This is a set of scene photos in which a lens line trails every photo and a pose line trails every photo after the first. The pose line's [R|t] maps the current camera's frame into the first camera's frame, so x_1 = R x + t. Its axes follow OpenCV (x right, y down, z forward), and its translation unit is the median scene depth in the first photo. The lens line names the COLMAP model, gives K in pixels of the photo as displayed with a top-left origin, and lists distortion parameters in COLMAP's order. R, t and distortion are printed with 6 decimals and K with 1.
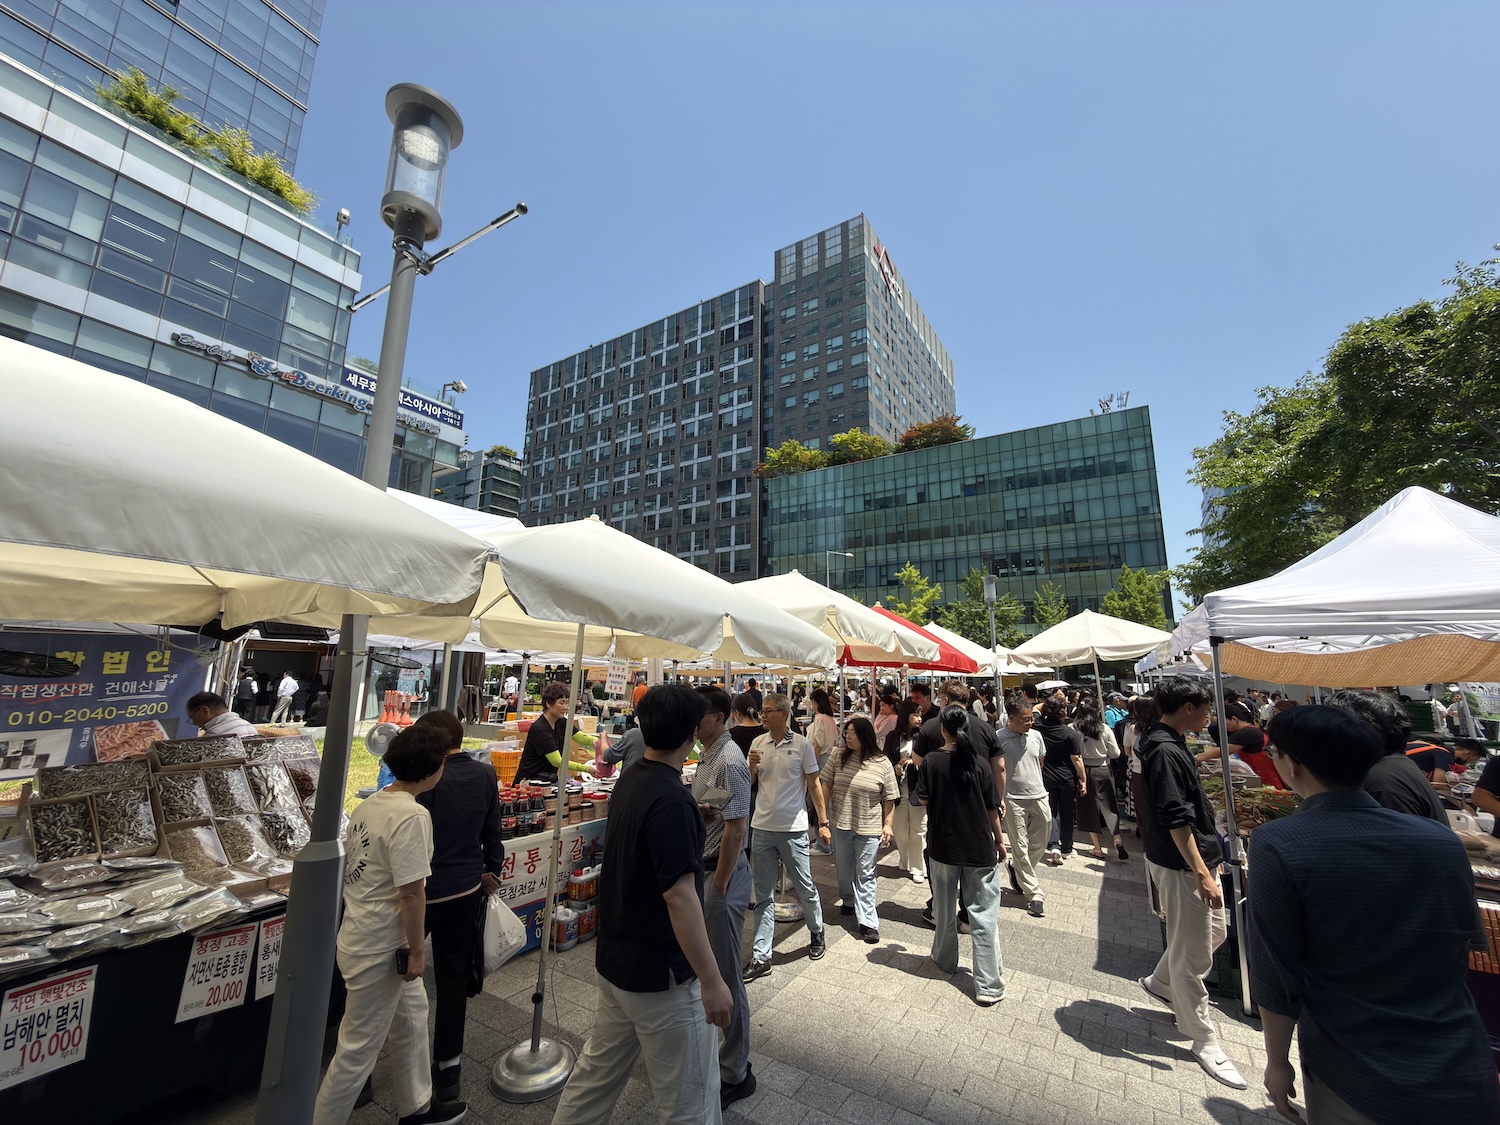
lens RADIAL K [[595.1, 0, 752.6], [0, 595.1, 563.5], [0, 0, 1]] dist [0.001061, -0.000699]
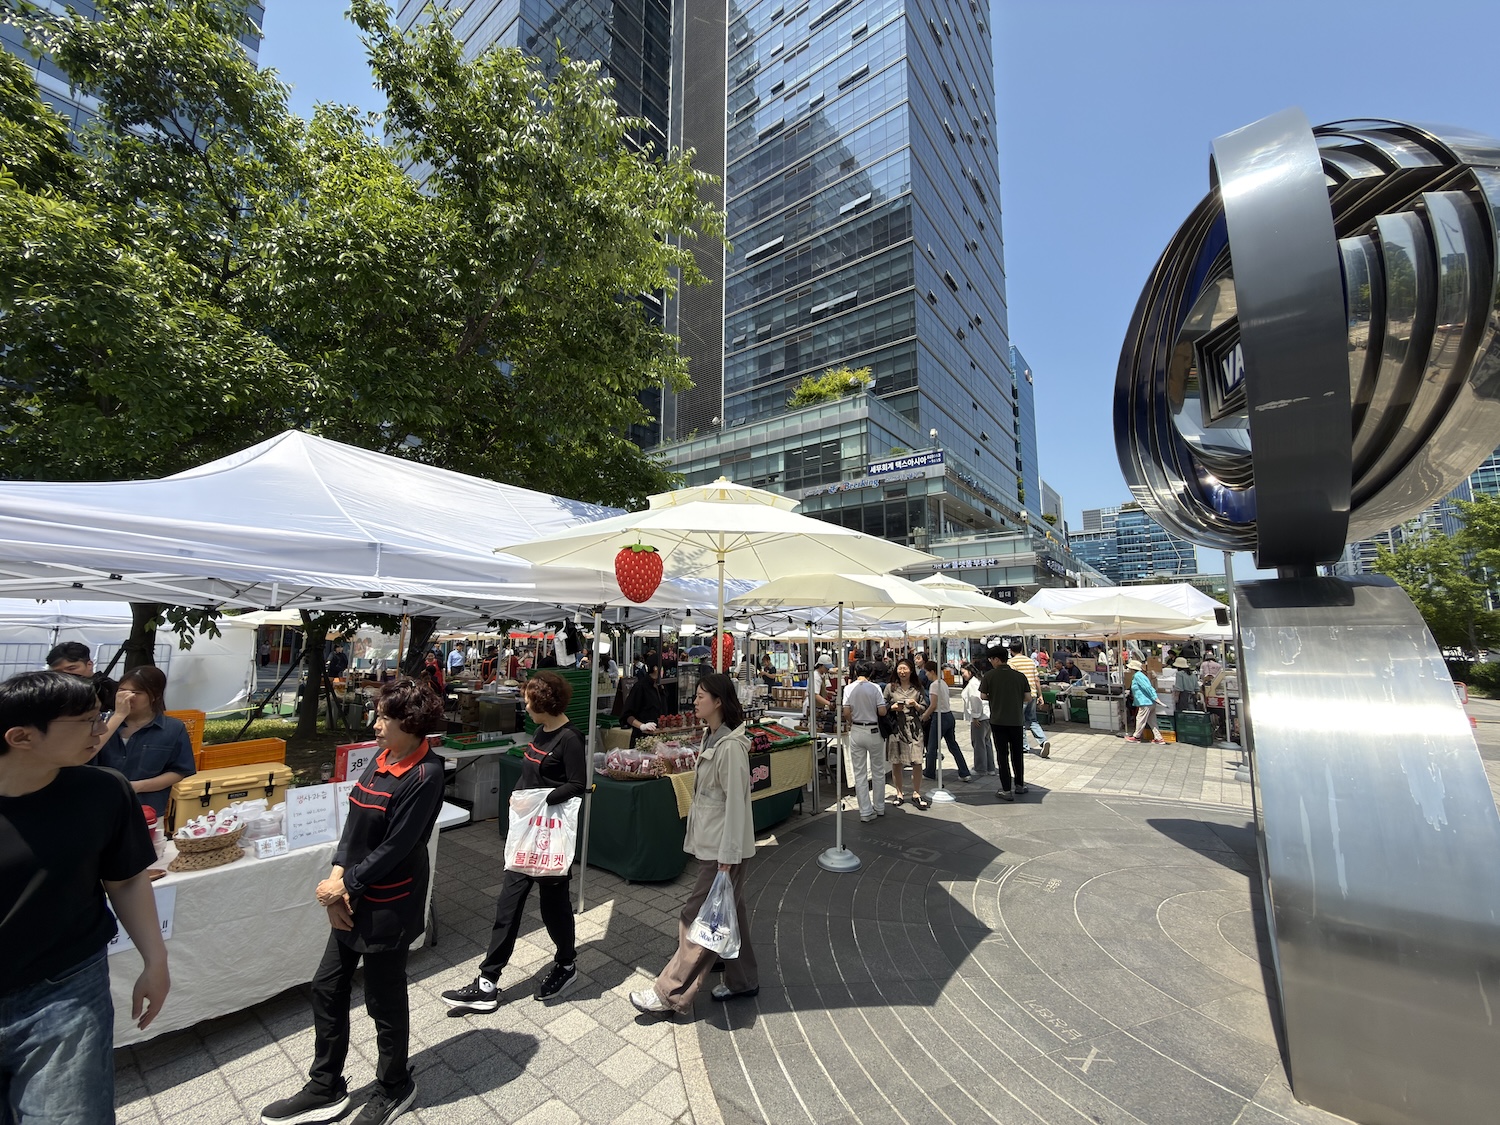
lens RADIAL K [[595.1, 0, 758.4], [0, 595.1, 560.6], [0, 0, 1]] dist [0.001061, -0.000699]
pose [[-0.097461, -0.157004, -0.982777, 0.911376], [0.175217, 0.969347, -0.172235, 0.154729], [0.979694, -0.188985, -0.066963, 0.753399]]
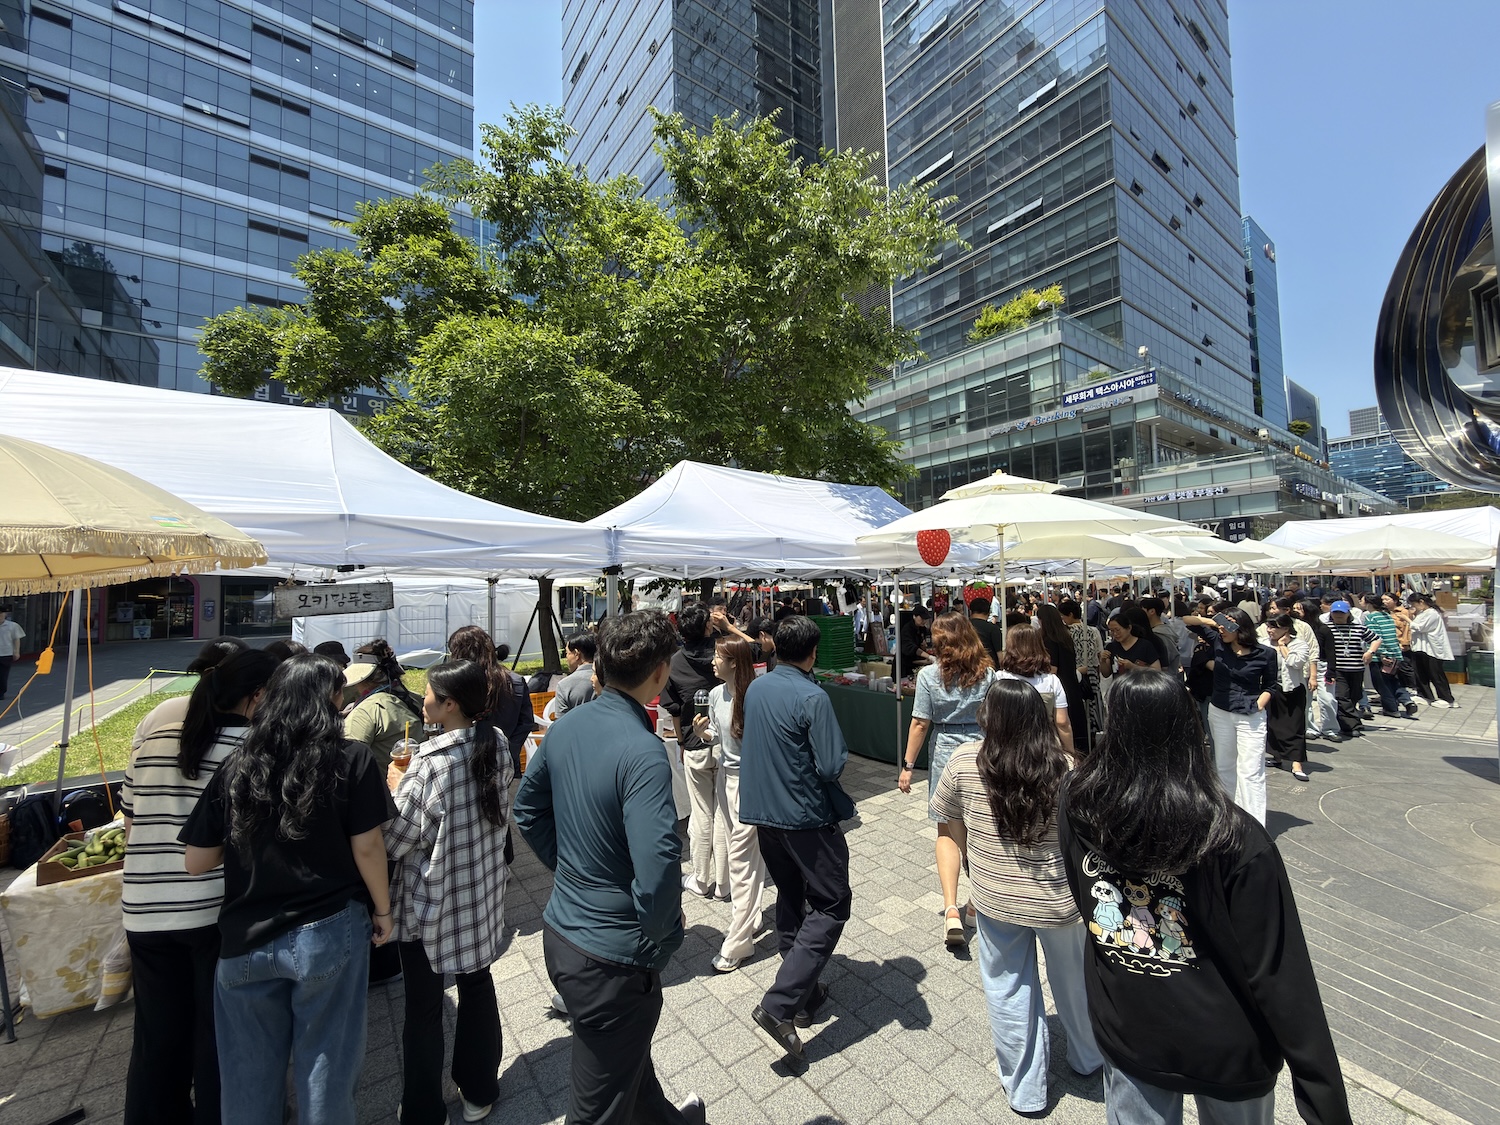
lens RADIAL K [[595.1, 0, 754.3], [0, 595.1, 563.9], [0, 0, 1]] dist [0.001061, -0.000699]
pose [[-0.377551, -0.053706, -0.924430, 0.998624], [0.184788, 0.973867, -0.132048, 0.147156], [0.907364, -0.220678, -0.357760, 0.722734]]
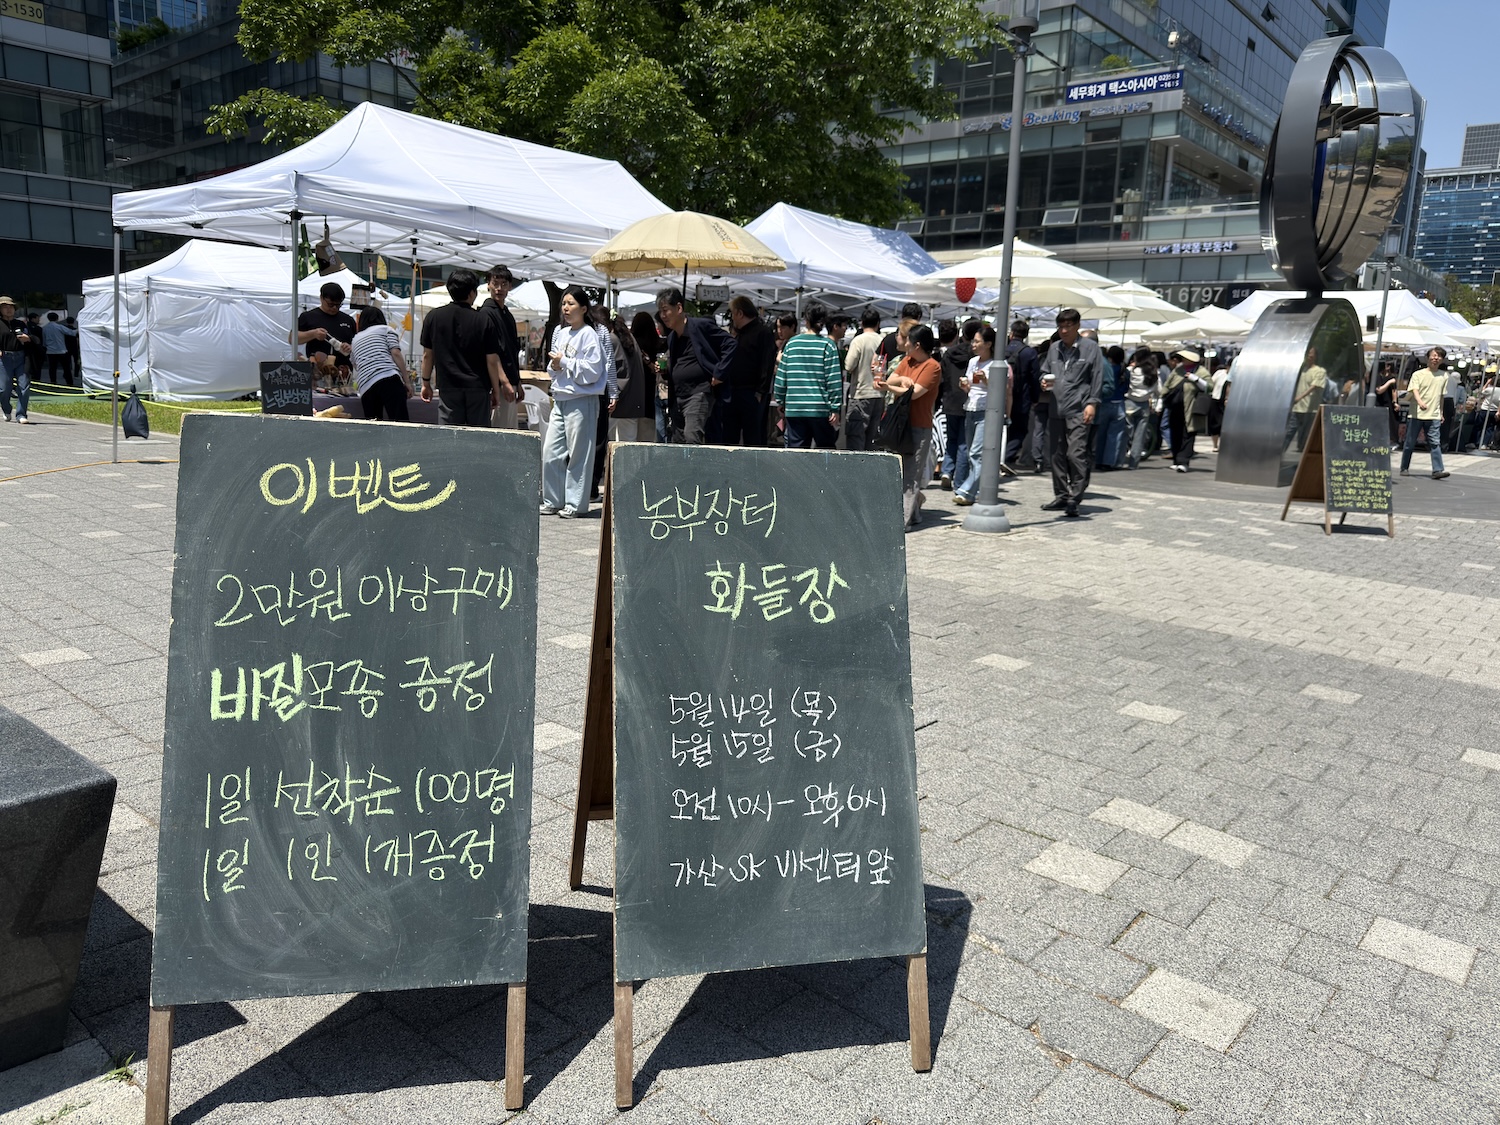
lens RADIAL K [[1064.2, 0, 750.5], [0, 1064.2, 567.5], [0, 0, 1]] dist [0.005551, -0.014524]
pose [[-0.157330, 0.159869, -0.974520, 1.420923], [0.142504, 0.980157, 0.137788, 0.179130], [0.977210, -0.117195, -0.176990, 0.668605]]
